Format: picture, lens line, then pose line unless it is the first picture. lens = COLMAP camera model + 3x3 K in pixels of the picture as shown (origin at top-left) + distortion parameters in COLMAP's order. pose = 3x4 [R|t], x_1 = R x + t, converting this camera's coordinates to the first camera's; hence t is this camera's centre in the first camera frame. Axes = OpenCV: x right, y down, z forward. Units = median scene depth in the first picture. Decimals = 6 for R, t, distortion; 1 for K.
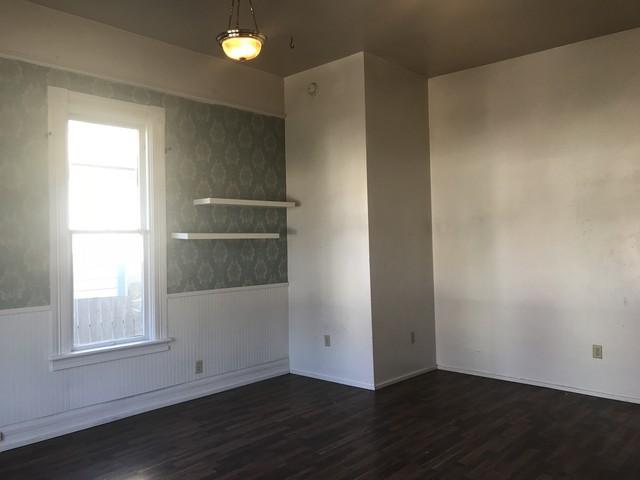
lens RADIAL K [[527.7, 0, 322.9], [0, 527.7, 238.2], [0, 0, 1]] dist [0.037986, -0.060898]
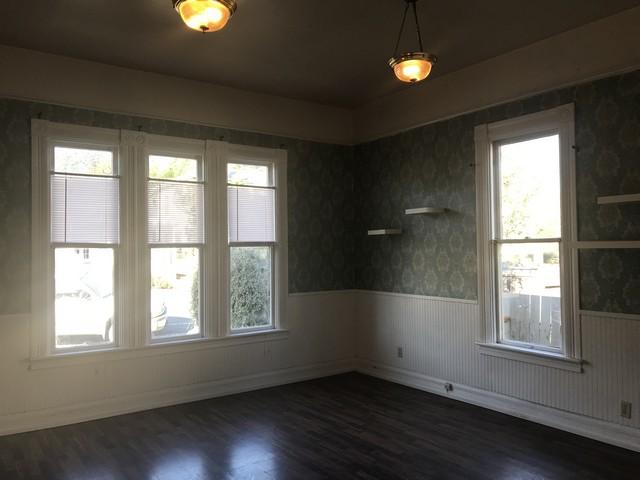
lens RADIAL K [[527.7, 0, 322.8], [0, 527.7, 241.1], [0, 0, 1]] dist [0.037986, -0.060898]
pose [[-0.188140, -0.006872, -0.982118, 0.667055], [0.002284, 0.999970, -0.007434, -0.004343], [0.982140, -0.003642, -0.188119, 0.745449]]
